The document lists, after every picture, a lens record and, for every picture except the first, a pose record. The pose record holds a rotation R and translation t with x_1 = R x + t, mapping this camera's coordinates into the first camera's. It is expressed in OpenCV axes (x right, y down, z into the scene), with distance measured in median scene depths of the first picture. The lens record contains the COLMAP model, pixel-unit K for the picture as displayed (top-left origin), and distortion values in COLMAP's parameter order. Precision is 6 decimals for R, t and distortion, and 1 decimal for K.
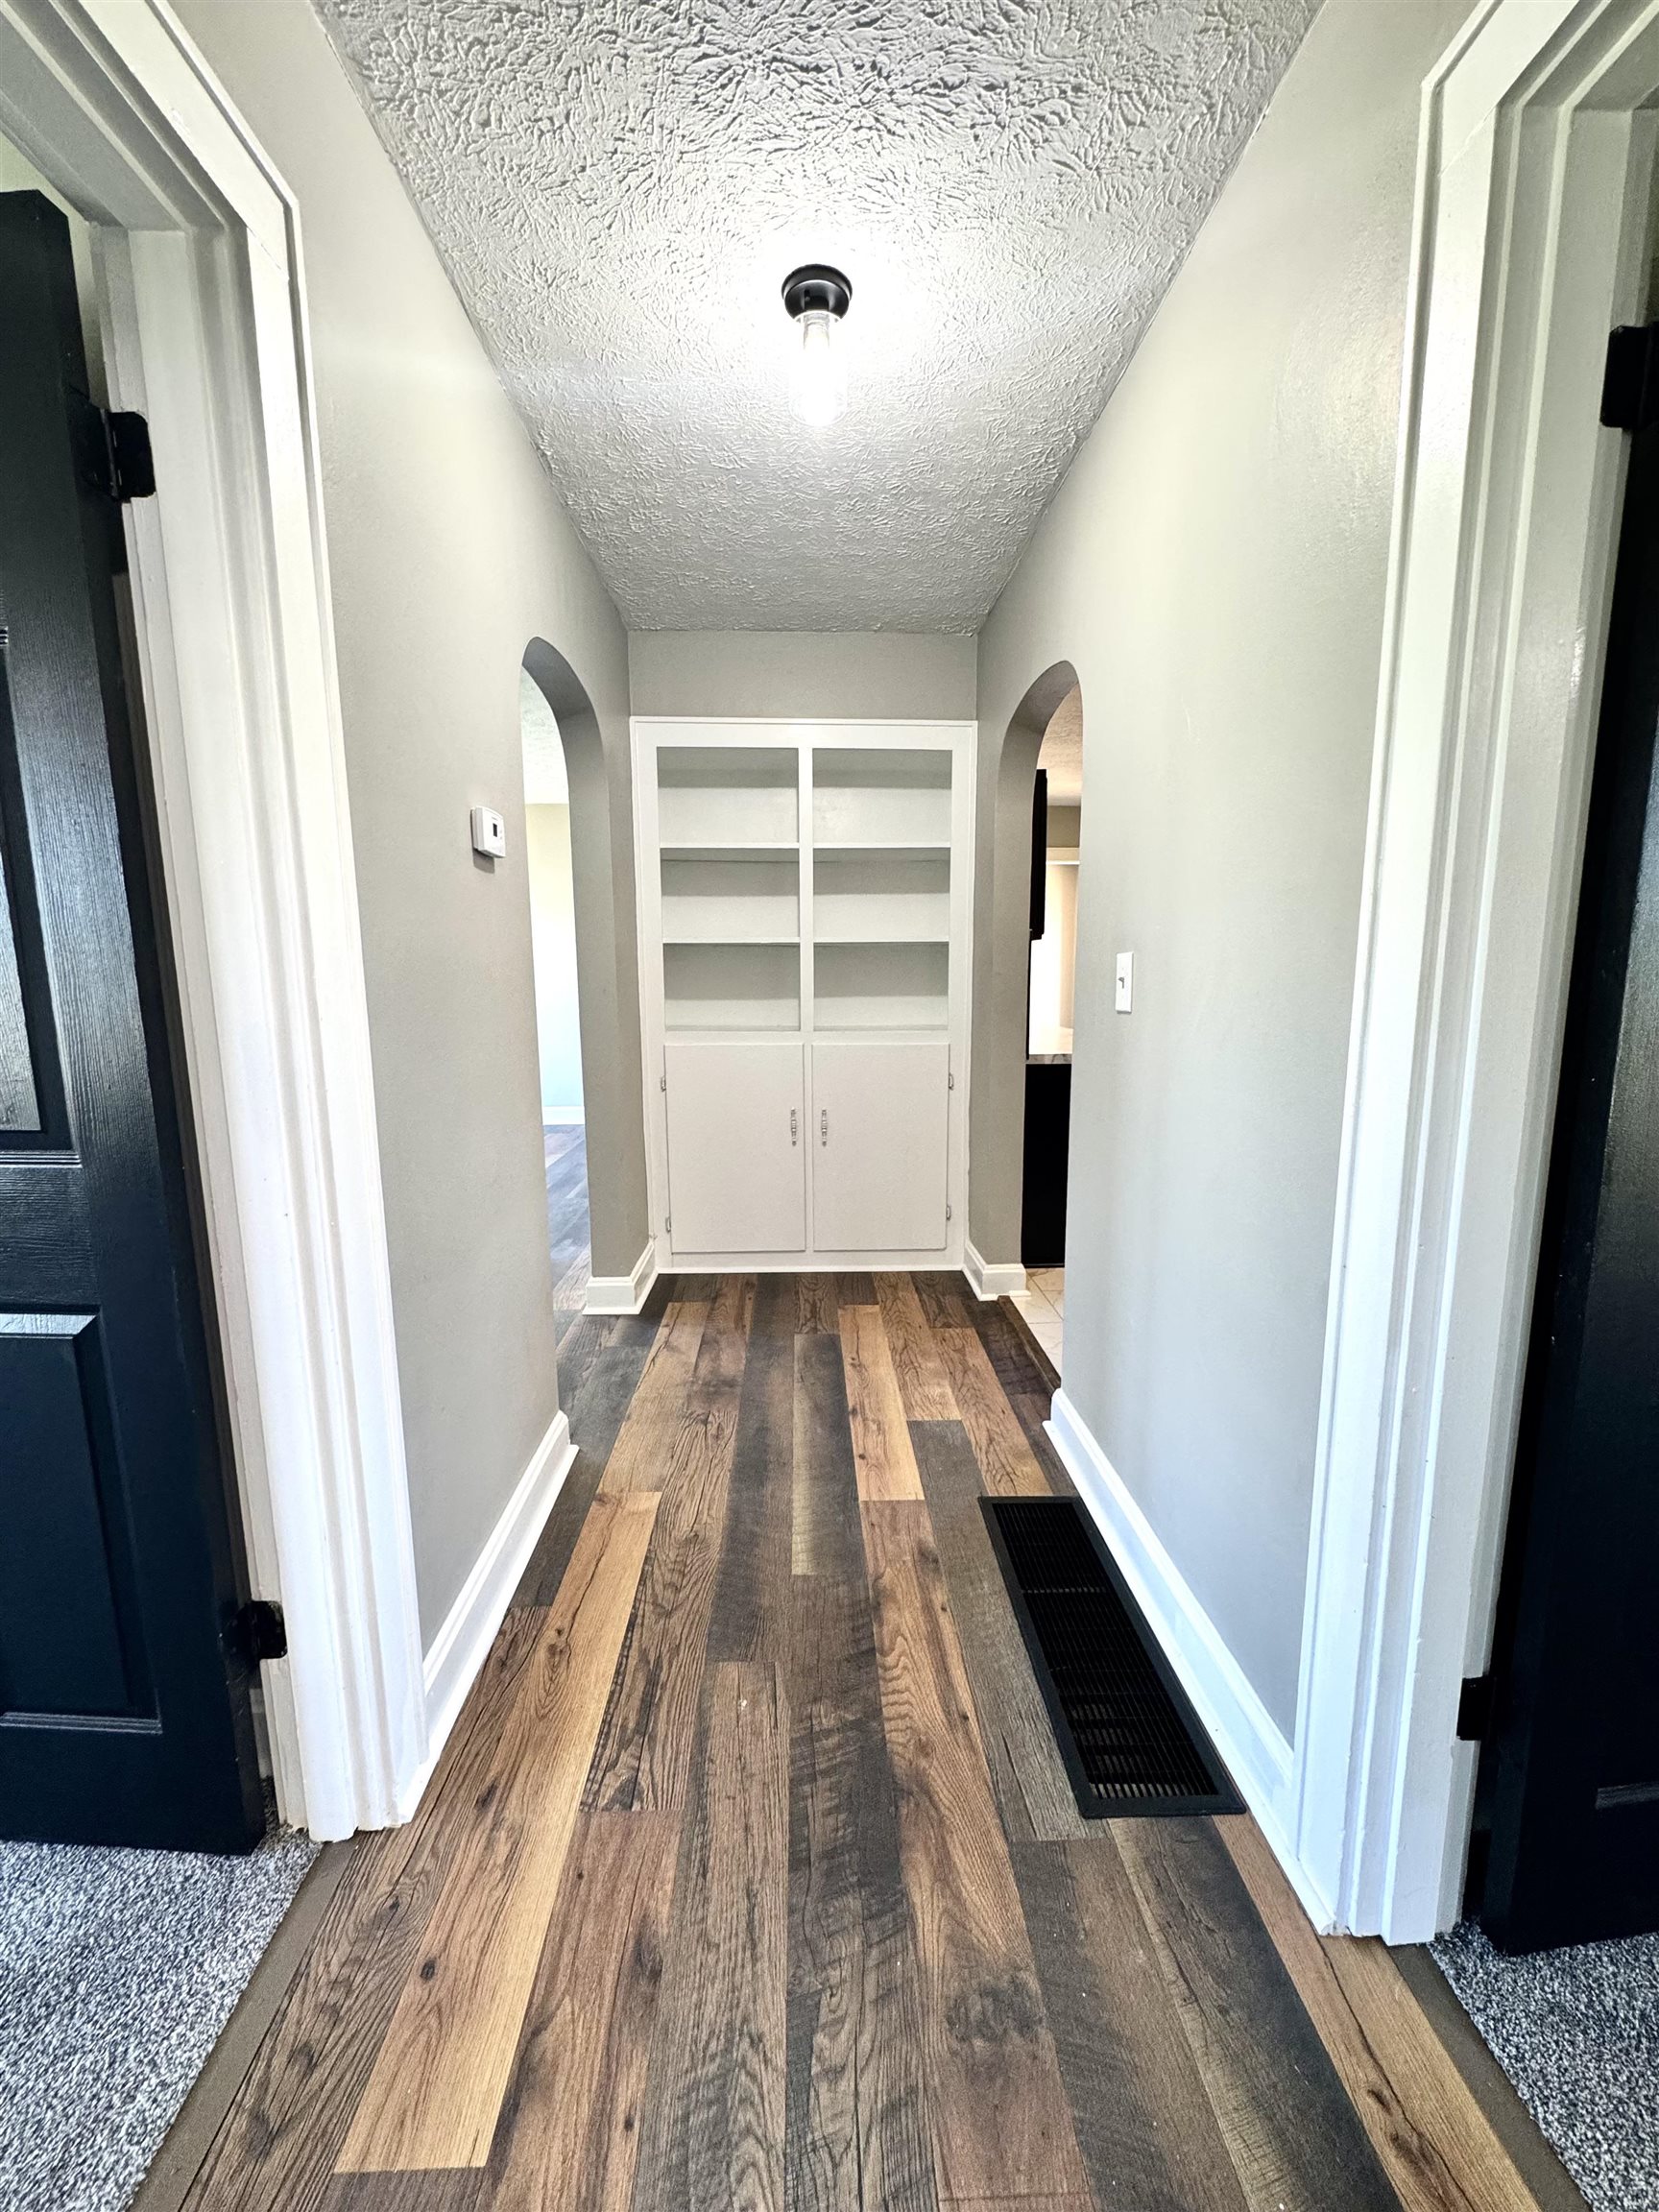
lens RADIAL K [[877.9, 0, 828.7], [0, 877.9, 1100.8], [0, 0, 1]] dist [-0.002614, 0.001449]
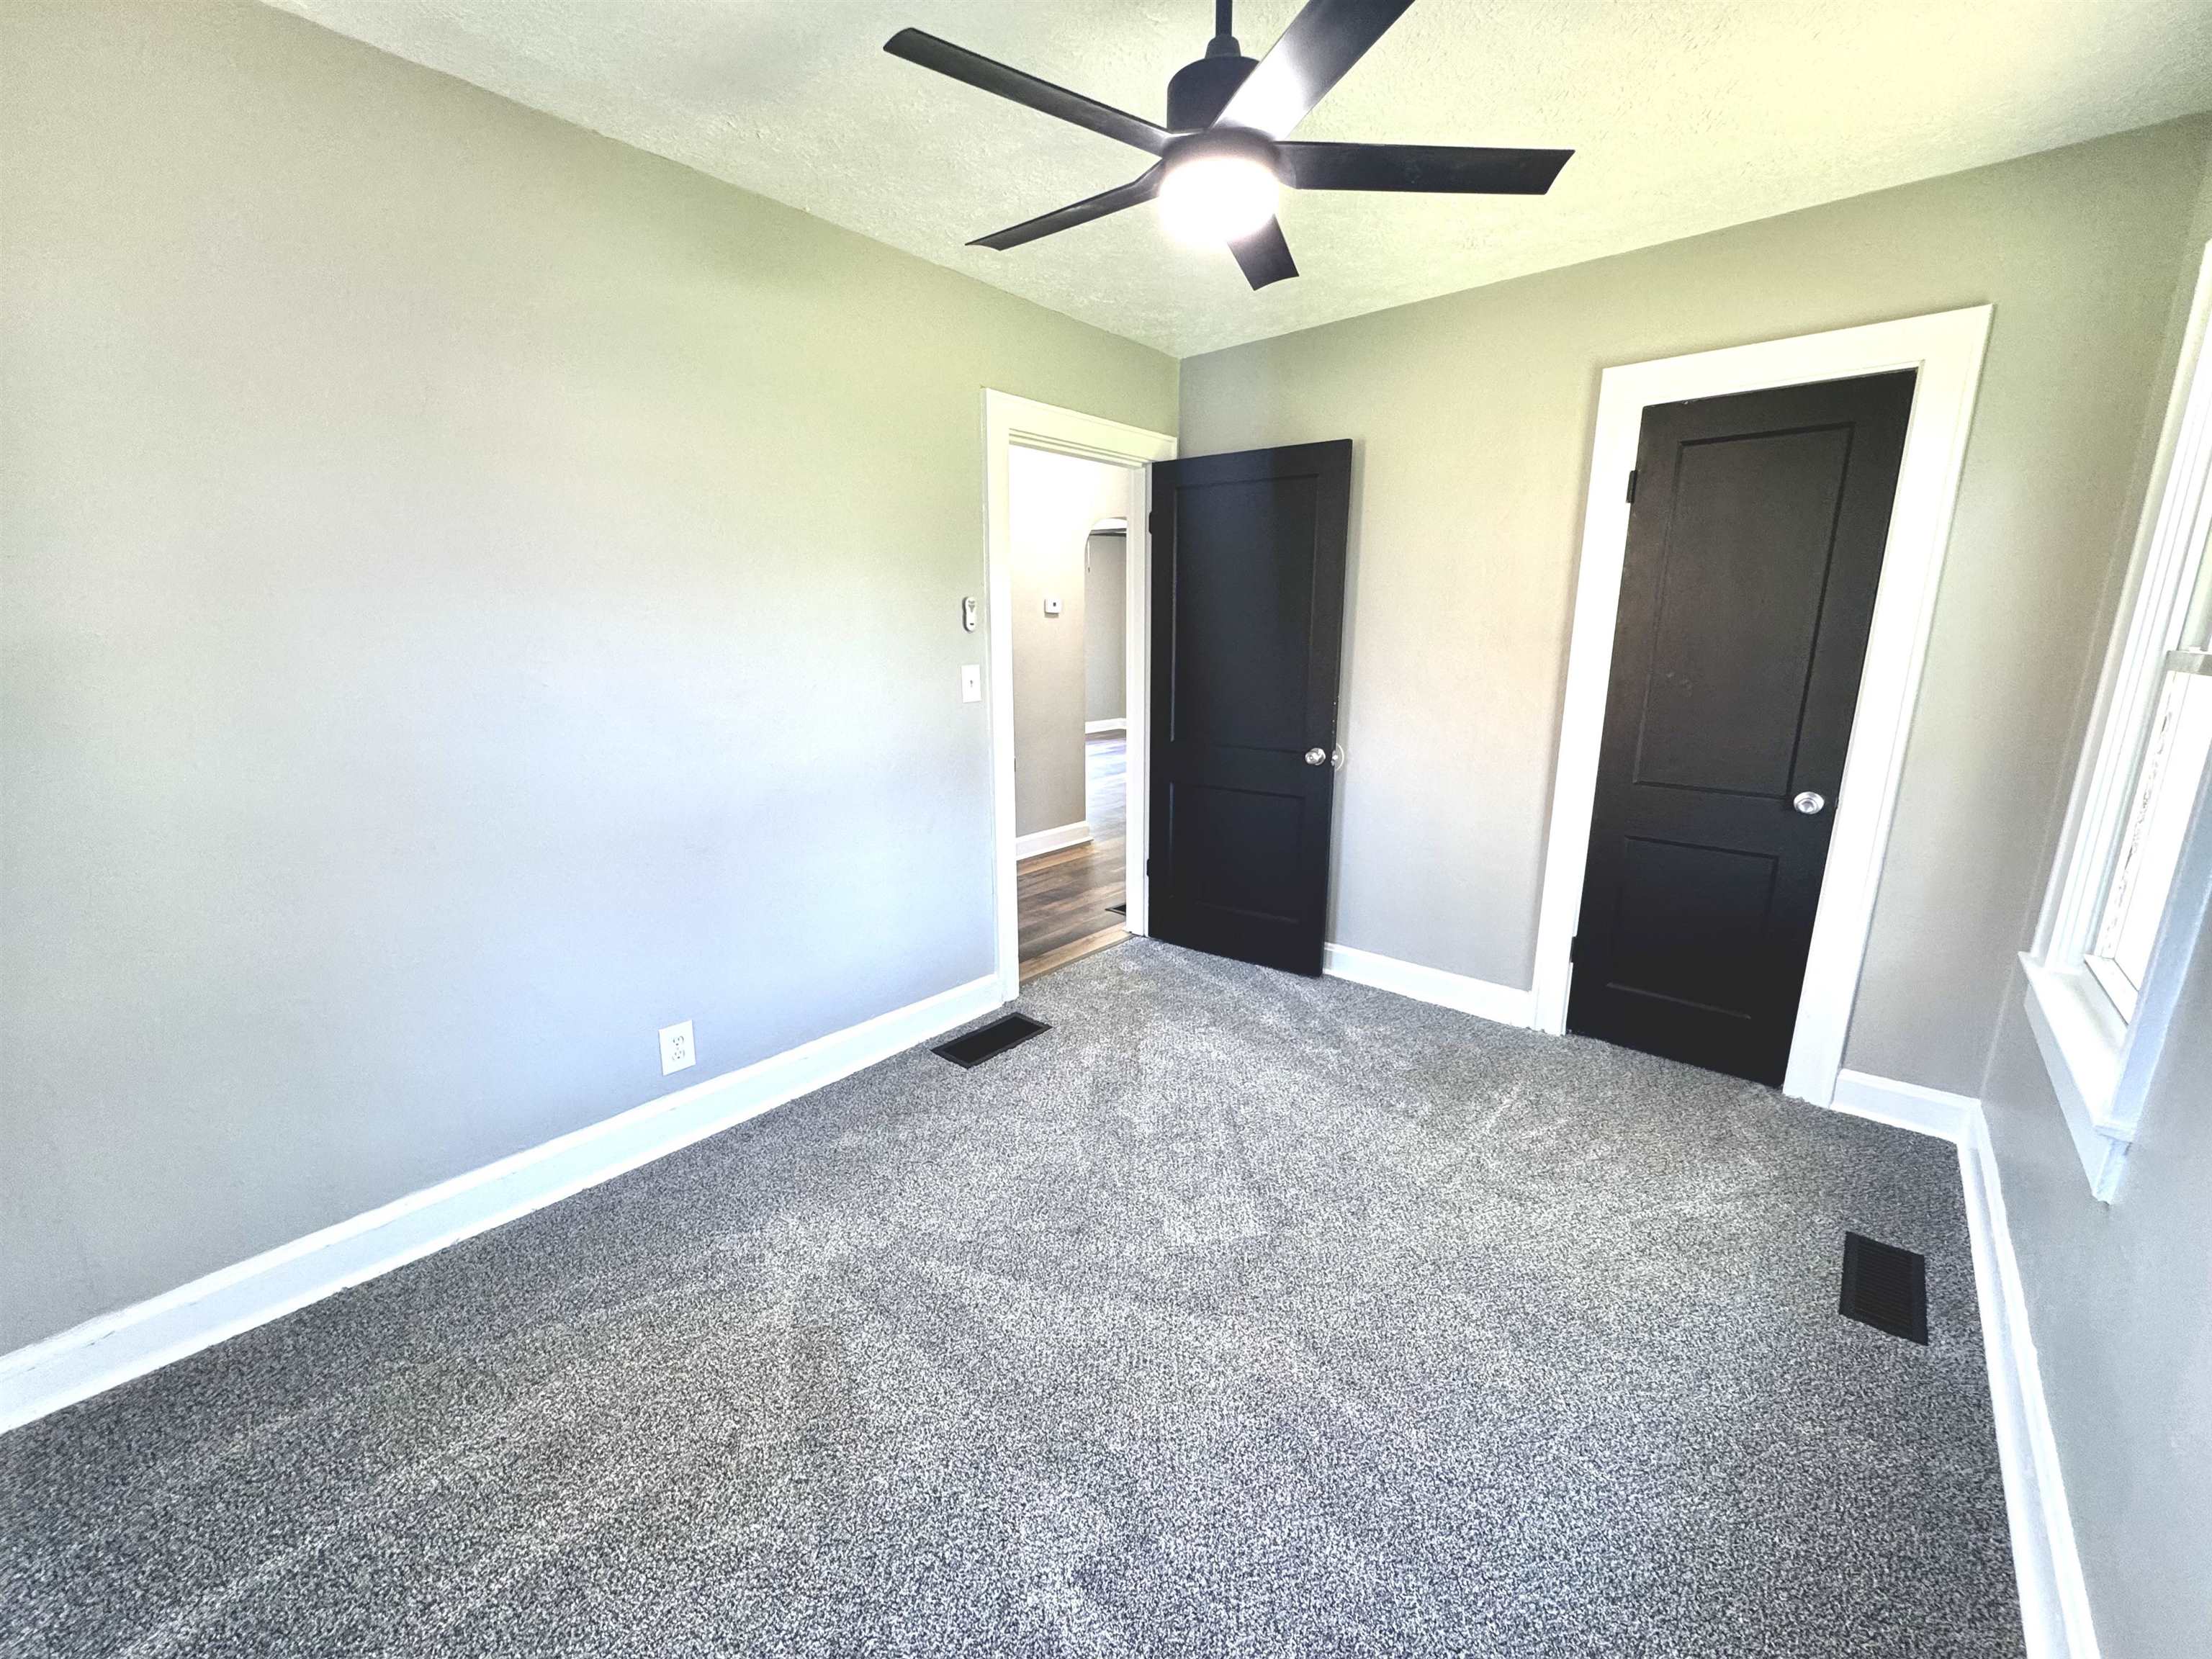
lens RADIAL K [[877.9, 0, 1111.0], [0, 877.9, 830.0], [0, 0, 1]] dist [-0.002614, 0.001449]
pose [[0.731983, 0.155835, -0.663262, 2.849430], [-0.110855, 0.987760, 0.109736, 0.163693], [0.672244, -0.006799, 0.740298, -1.690472]]
